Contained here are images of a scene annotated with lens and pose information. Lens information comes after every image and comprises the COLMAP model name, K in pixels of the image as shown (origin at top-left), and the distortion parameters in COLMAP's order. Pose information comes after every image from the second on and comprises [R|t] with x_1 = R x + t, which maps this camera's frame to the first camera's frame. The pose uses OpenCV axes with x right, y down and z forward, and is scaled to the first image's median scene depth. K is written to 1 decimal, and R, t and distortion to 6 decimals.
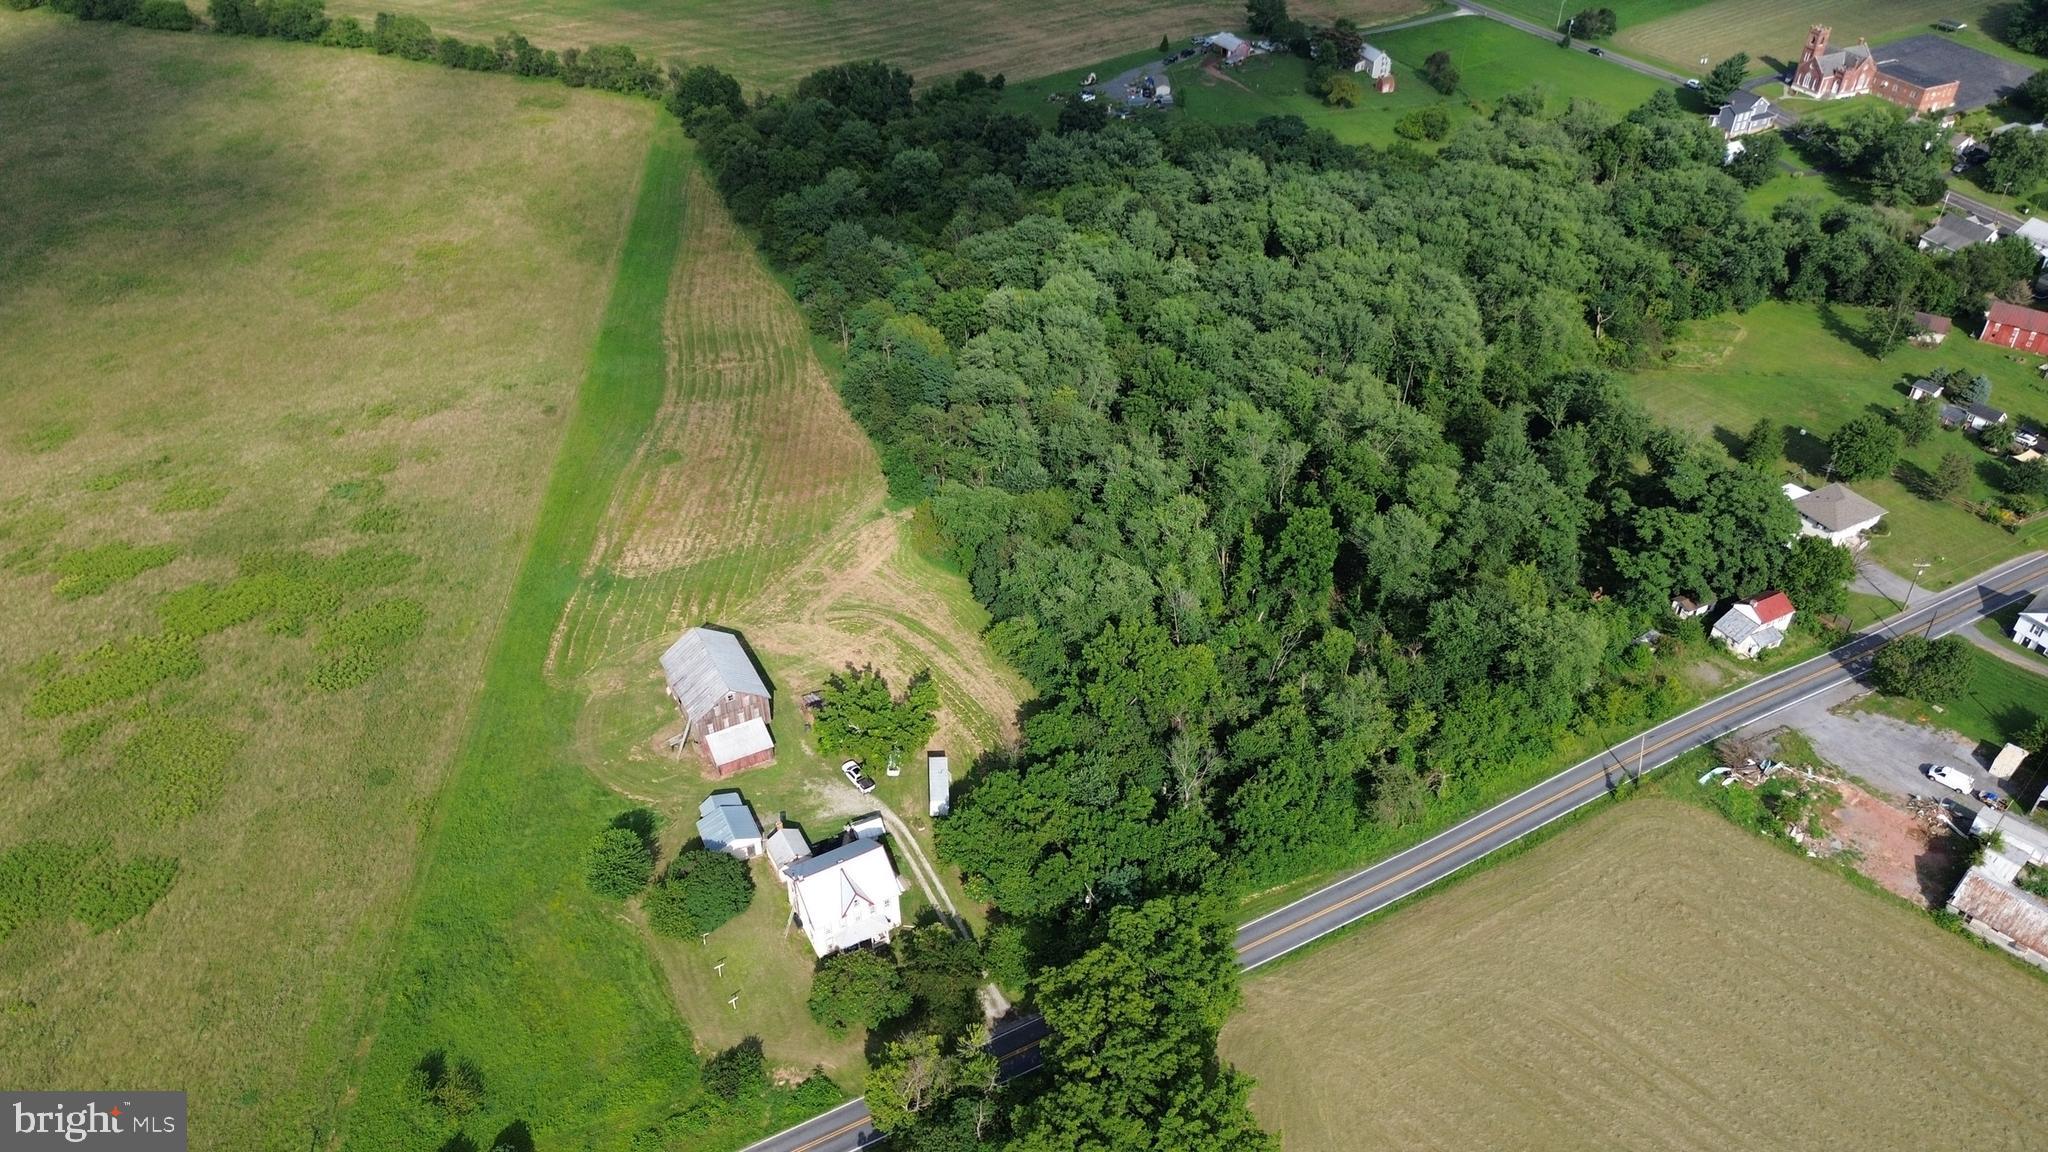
lens RADIAL K [[1445.5, 0, 1024.0], [0, 1445.5, 576.0], [0, 0, 1]] dist [0.078026, -0.088164]
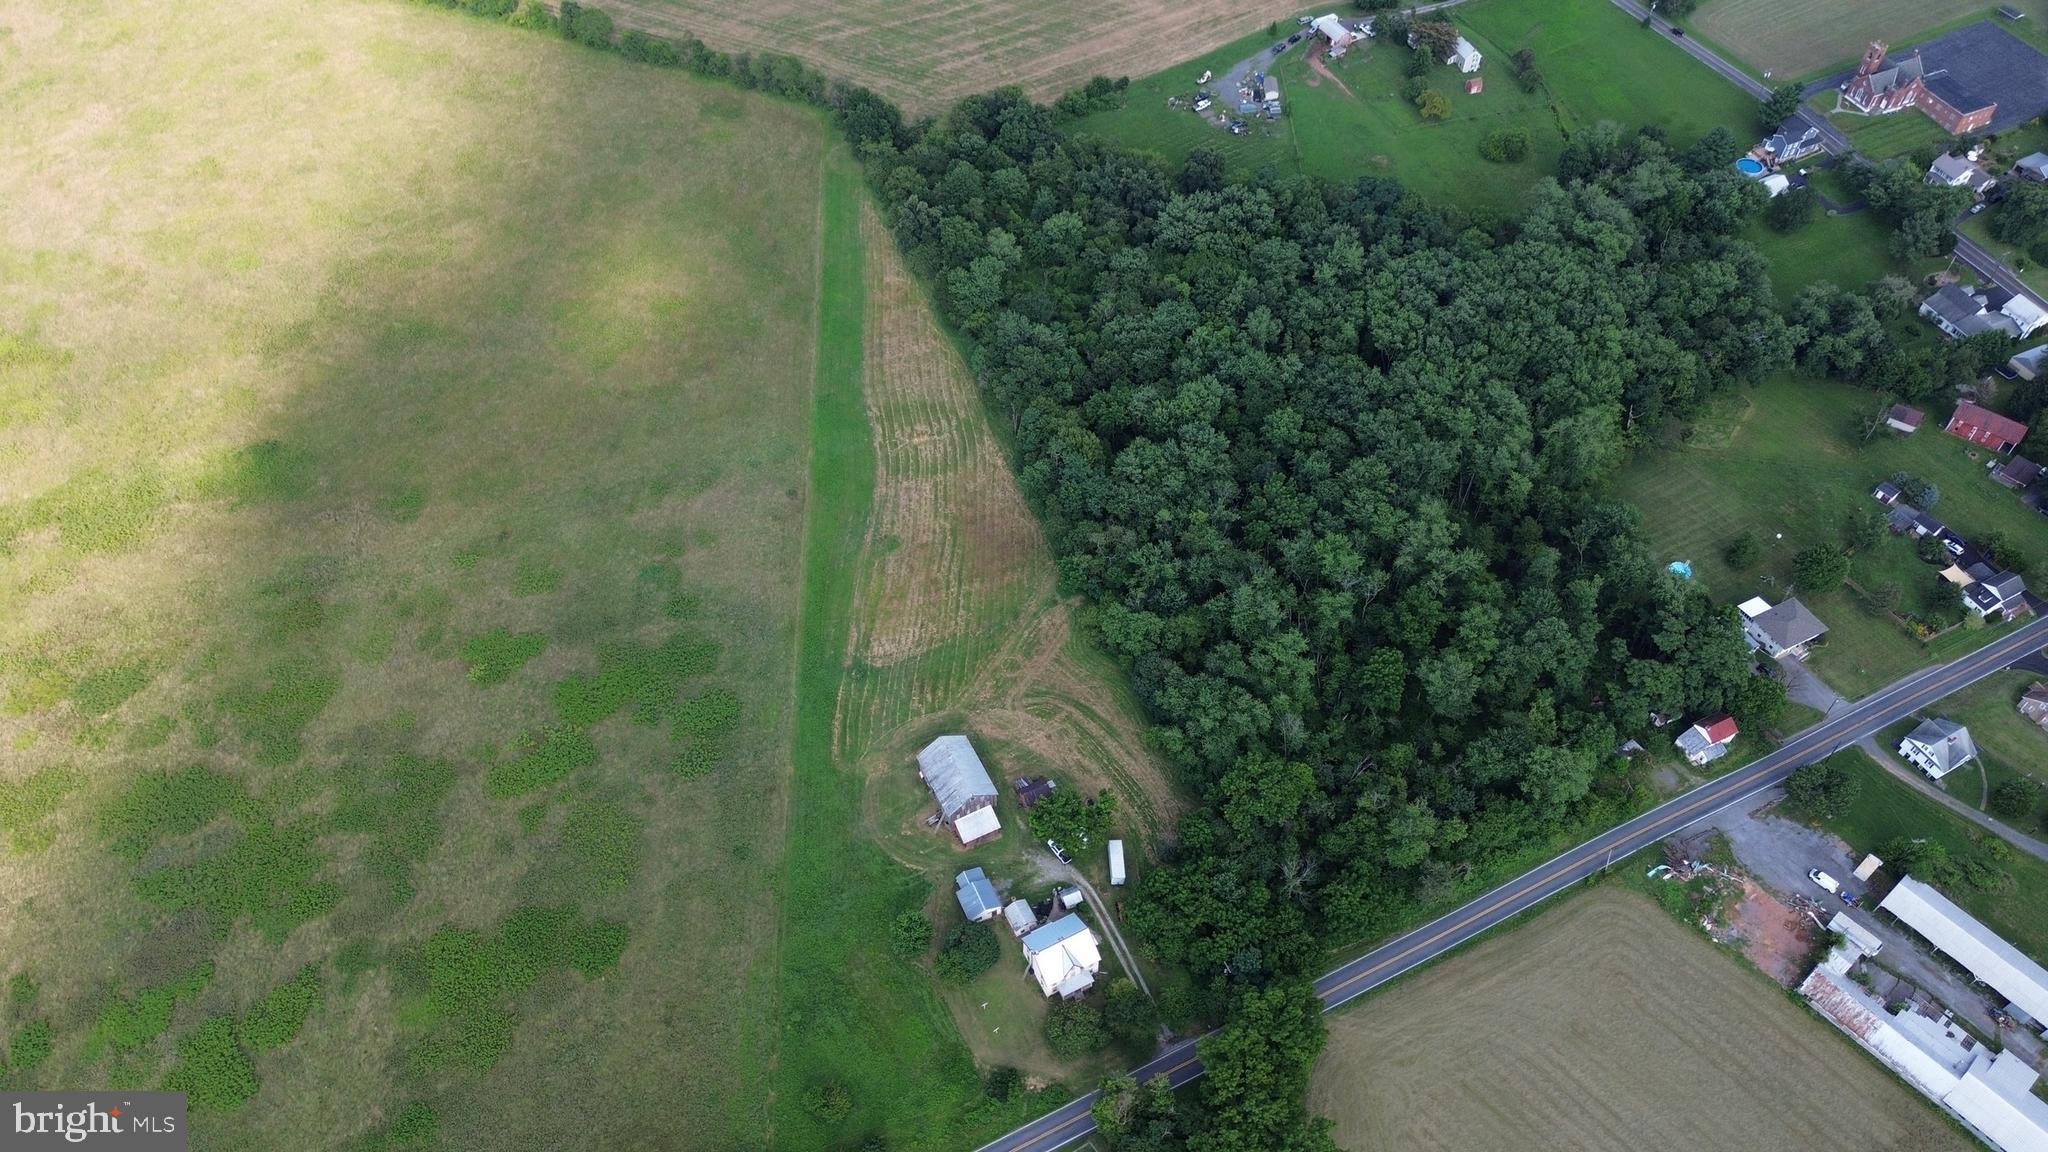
lens RADIAL K [[1436.4, 0, 1024.0], [0, 1436.4, 576.0], [0, 0, 1]] dist [0.100415, -0.131317]
pose [[0.999596, 0.017005, -0.022766, -0.117117], [-0.011038, 0.970629, 0.240328, -0.454589], [0.026184, -0.239980, 0.970425, -0.318524]]
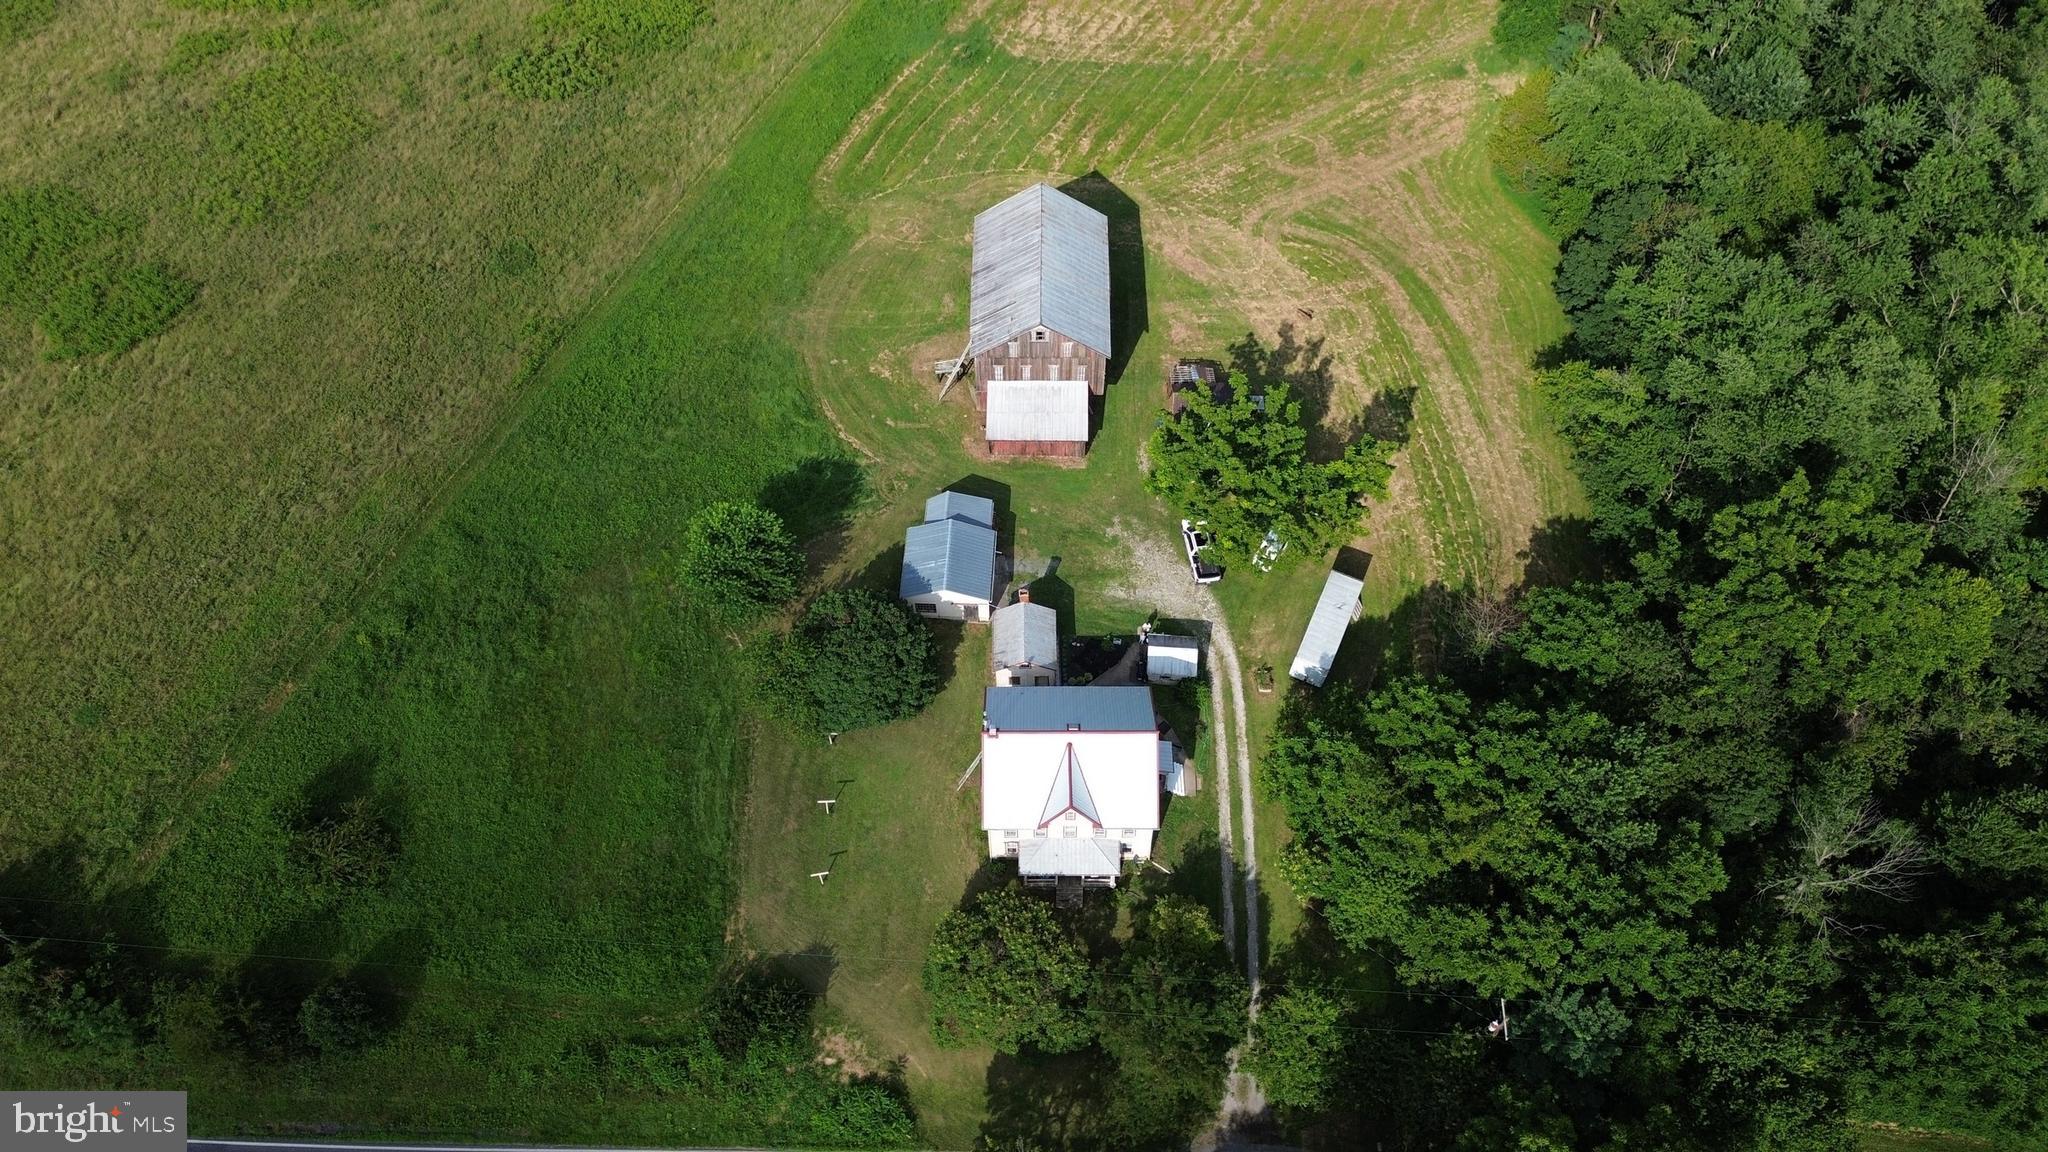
lens RADIAL K [[1445.5, 0, 1024.0], [0, 1445.5, 576.0], [0, 0, 1]] dist [0.078026, -0.088164]
pose [[0.875398, 0.400200, -0.271143, -0.018083], [-0.288547, 0.882613, 0.371126, -0.038011], [0.387839, -0.246646, 0.888114, 0.456217]]
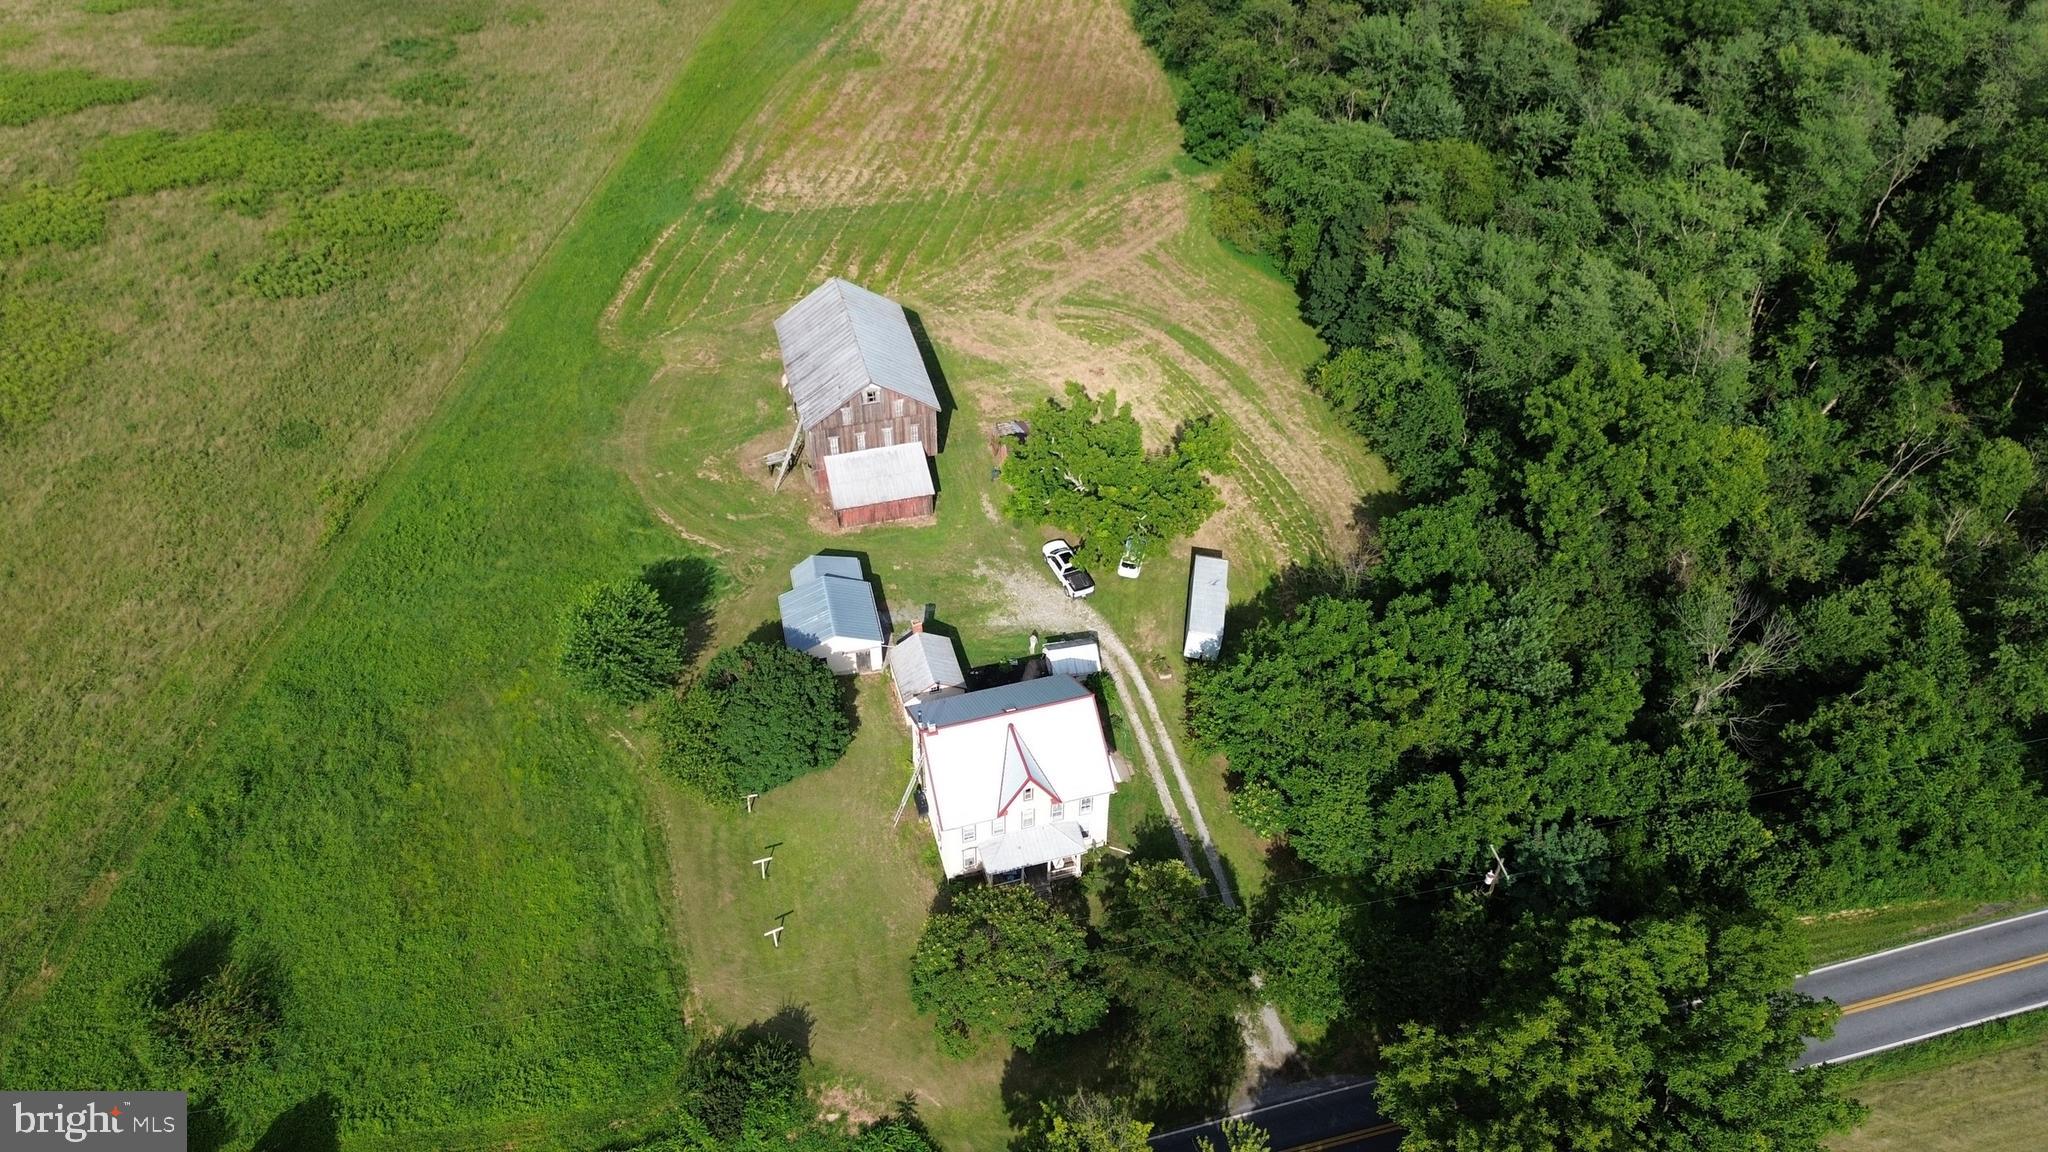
lens RADIAL K [[1445.5, 0, 1024.0], [0, 1445.5, 576.0], [0, 0, 1]] dist [0.078026, -0.088164]
pose [[0.975502, 0.162655, -0.148115, -0.044715], [-0.145517, 0.982044, 0.120056, 0.072867], [0.164984, -0.095561, 0.981656, 0.420458]]
